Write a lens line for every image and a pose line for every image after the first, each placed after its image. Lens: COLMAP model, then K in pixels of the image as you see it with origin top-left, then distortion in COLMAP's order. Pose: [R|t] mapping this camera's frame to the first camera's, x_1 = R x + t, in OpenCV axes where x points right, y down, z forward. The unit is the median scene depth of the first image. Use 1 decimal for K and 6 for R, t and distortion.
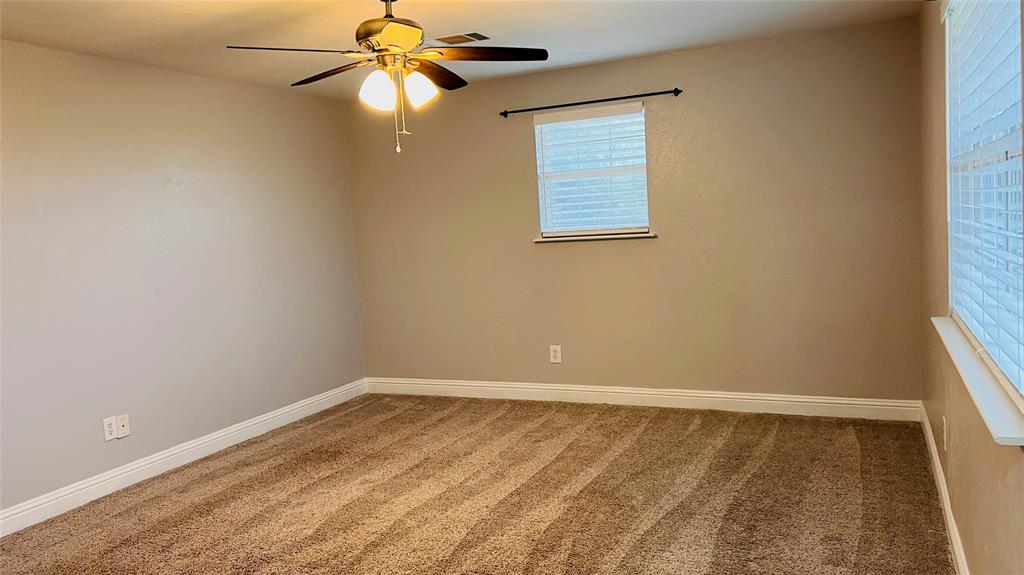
lens RADIAL K [[771.0, 0, 512.0], [0, 771.0, 287.5], [0, 0, 1]] dist [0.039593, -0.003502]
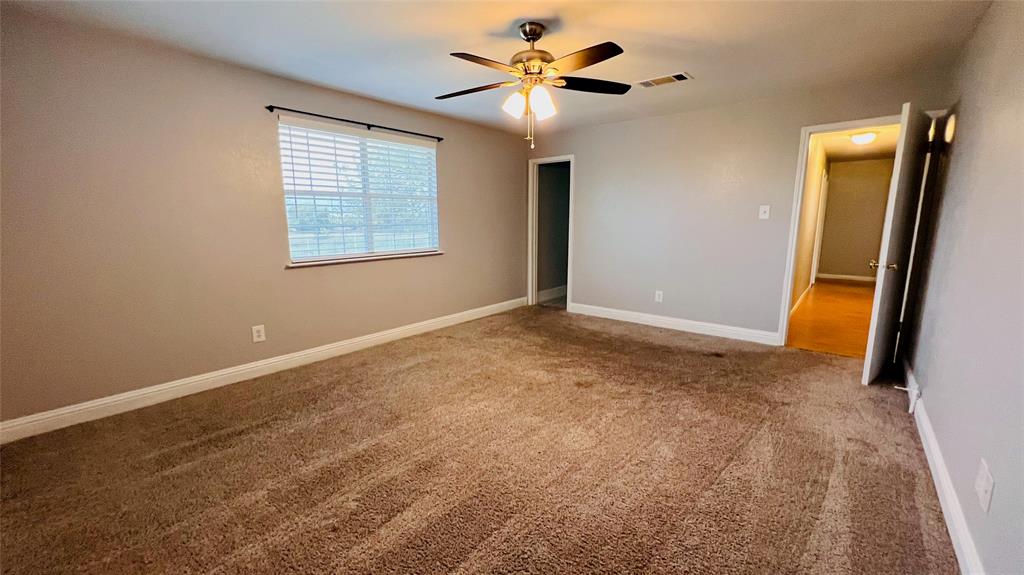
lens RADIAL K [[408.8, 0, 512.0], [0, 408.8, 287.5], [0, 0, 1]] dist [0.000087, 0.000061]
pose [[-0.965001, 0.018695, 0.261579, -0.243997], [0.084503, 0.966421, 0.242671, -0.090460], [-0.248259, 0.256282, -0.934177, 1.417936]]
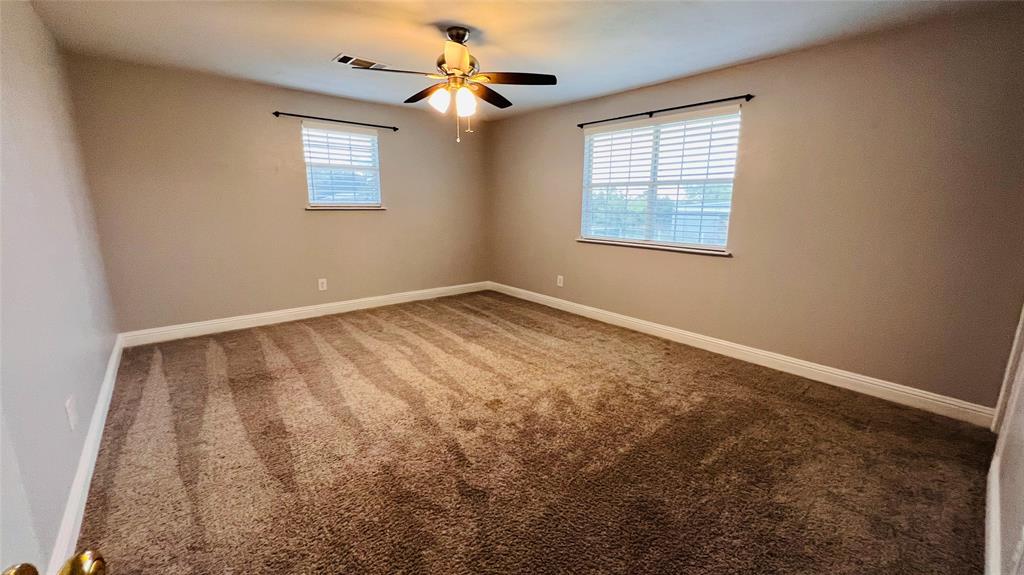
lens RADIAL K [[408.8, 0, 512.0], [0, 408.8, 287.5], [0, 0, 1]] dist [0.000087, 0.000061]
pose [[0.414635, -0.119364, 0.902125, -0.713610], [0.047554, 0.992847, 0.109511, 0.029051], [-0.908744, -0.002507, 0.417346, 0.432641]]
